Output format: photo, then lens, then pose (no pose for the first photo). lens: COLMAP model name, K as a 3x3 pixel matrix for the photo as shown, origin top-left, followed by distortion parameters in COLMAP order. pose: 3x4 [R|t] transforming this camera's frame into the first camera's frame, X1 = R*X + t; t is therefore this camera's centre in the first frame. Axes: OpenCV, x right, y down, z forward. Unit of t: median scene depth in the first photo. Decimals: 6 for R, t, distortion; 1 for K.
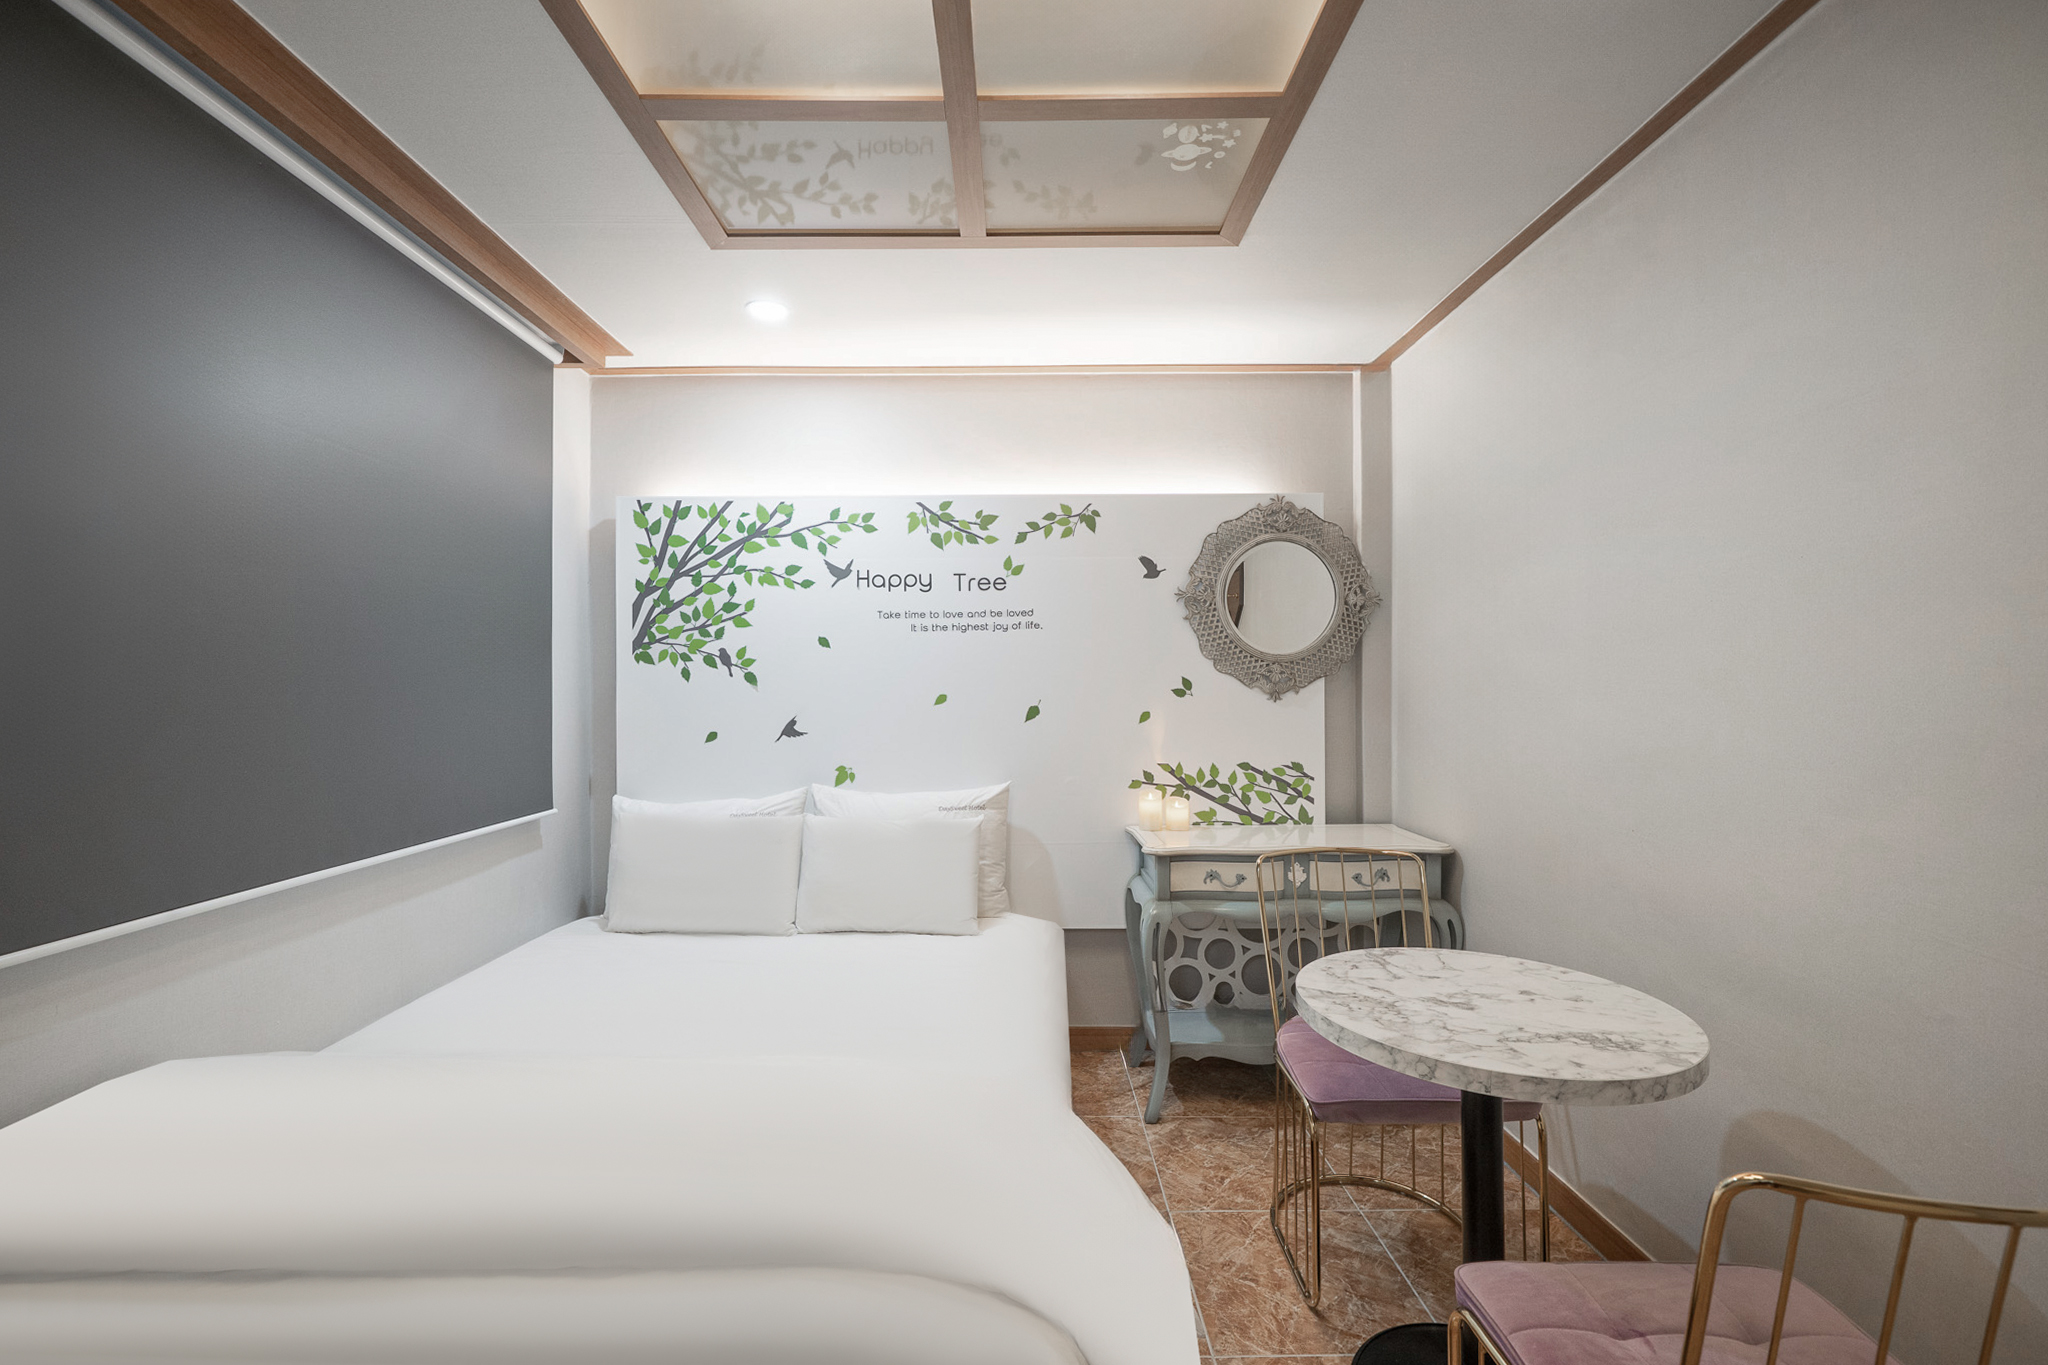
lens RADIAL K [[882.3, 0, 1024.1], [0, 882.3, 690.4], [0, 0, 1]] dist [0.001344, 0.000037]
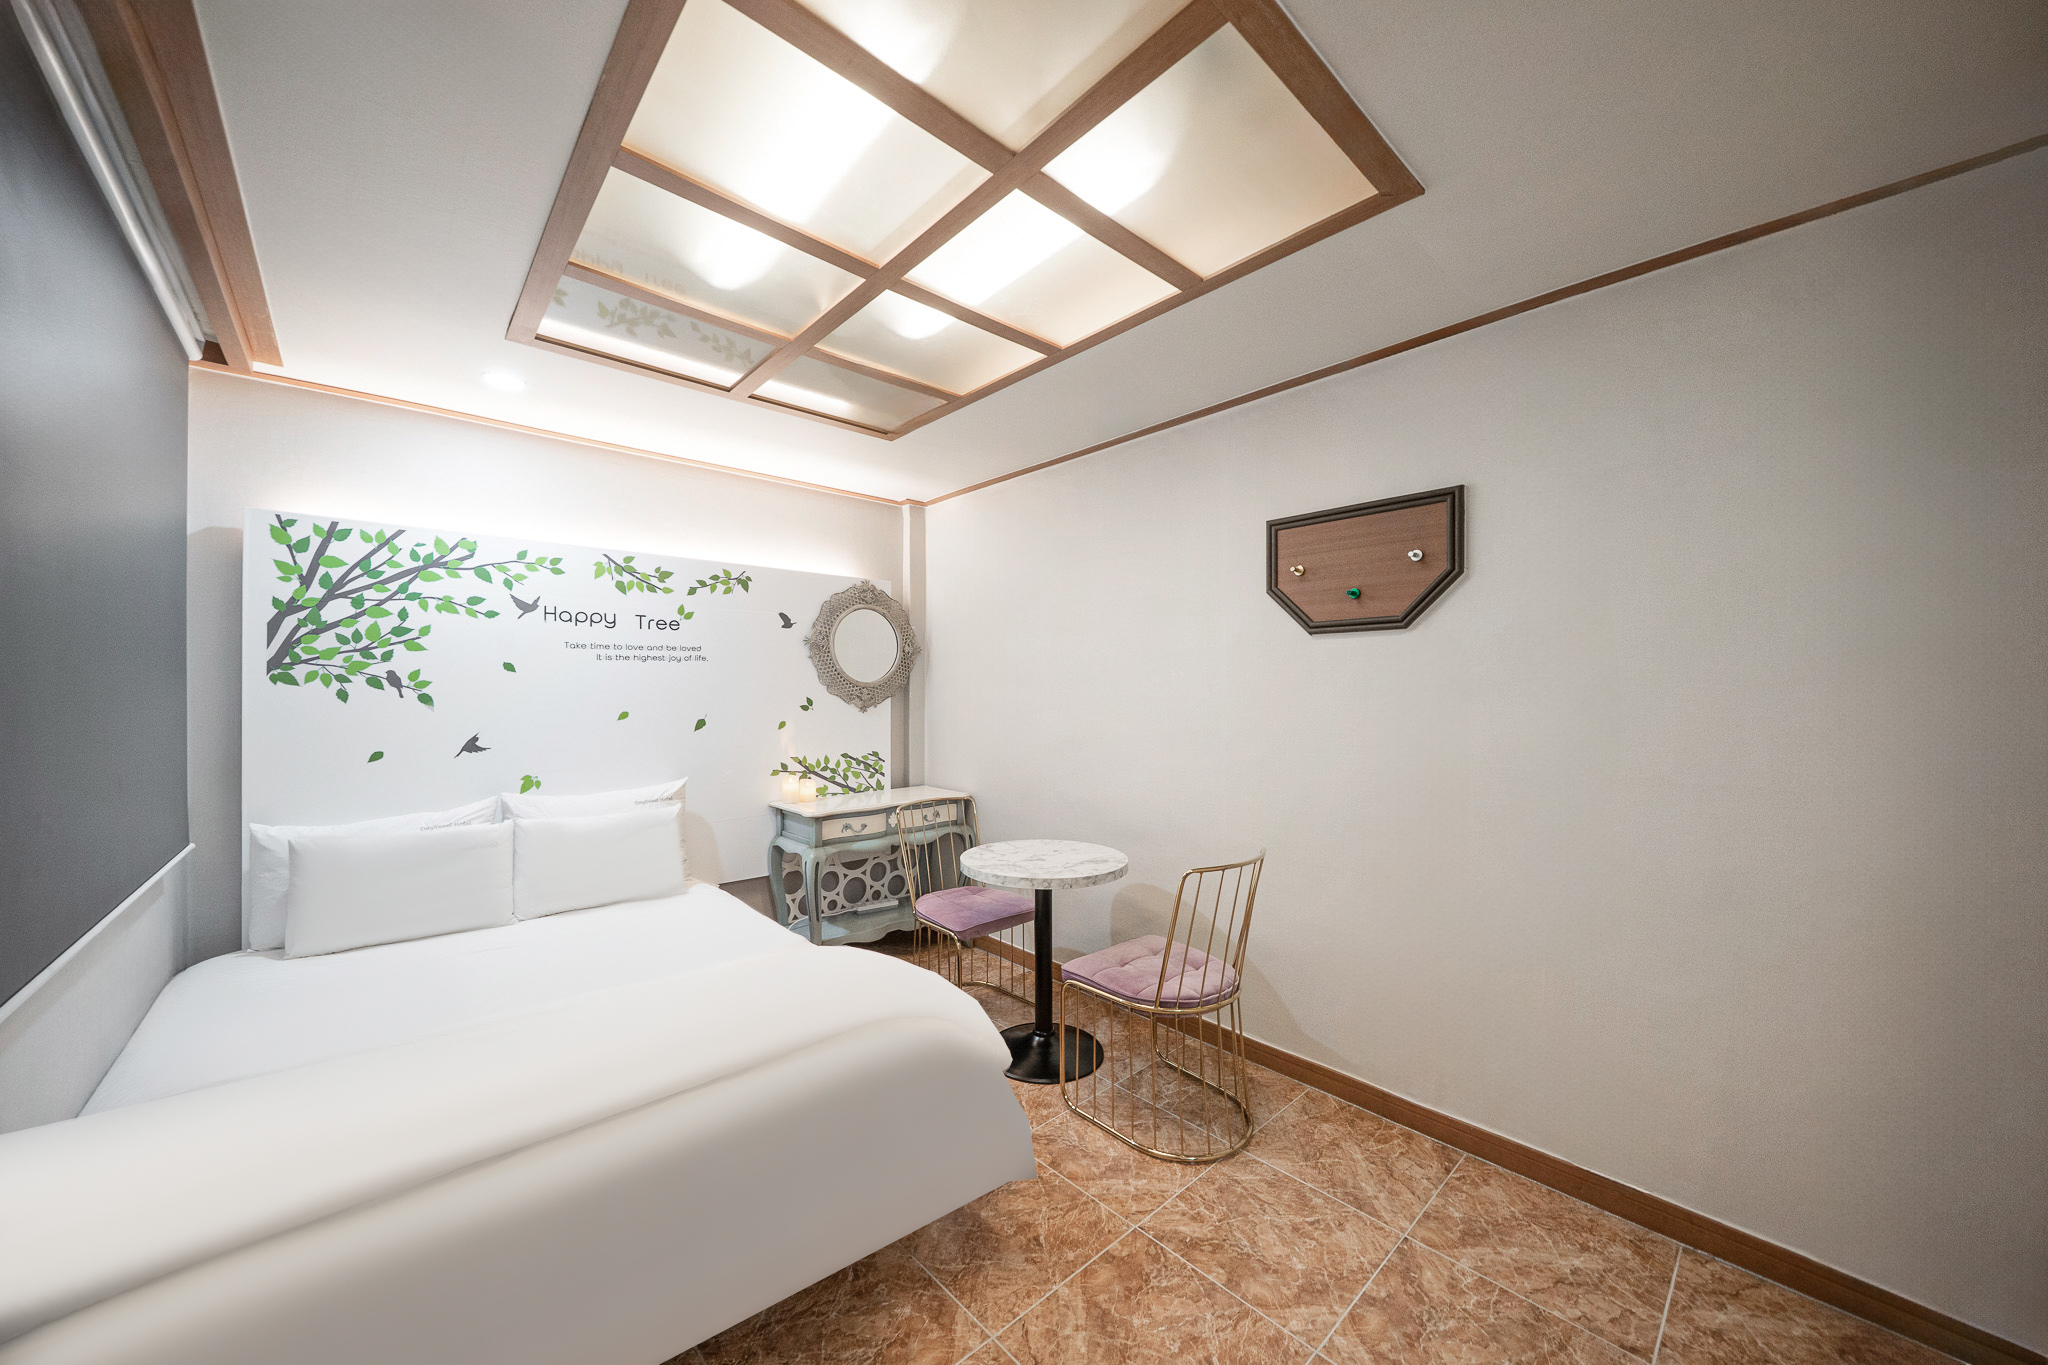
lens RADIAL K [[785.6, 0, 1013.8], [0, 785.6, 694.6], [0, 0, 1]] dist [-0.001260, -0.000120]
pose [[0.727902, -0.002942, 0.685675, -0.453131], [-0.003380, 0.999963, 0.007879, -0.029948], [-0.685673, -0.008053, 0.727865, -0.177900]]
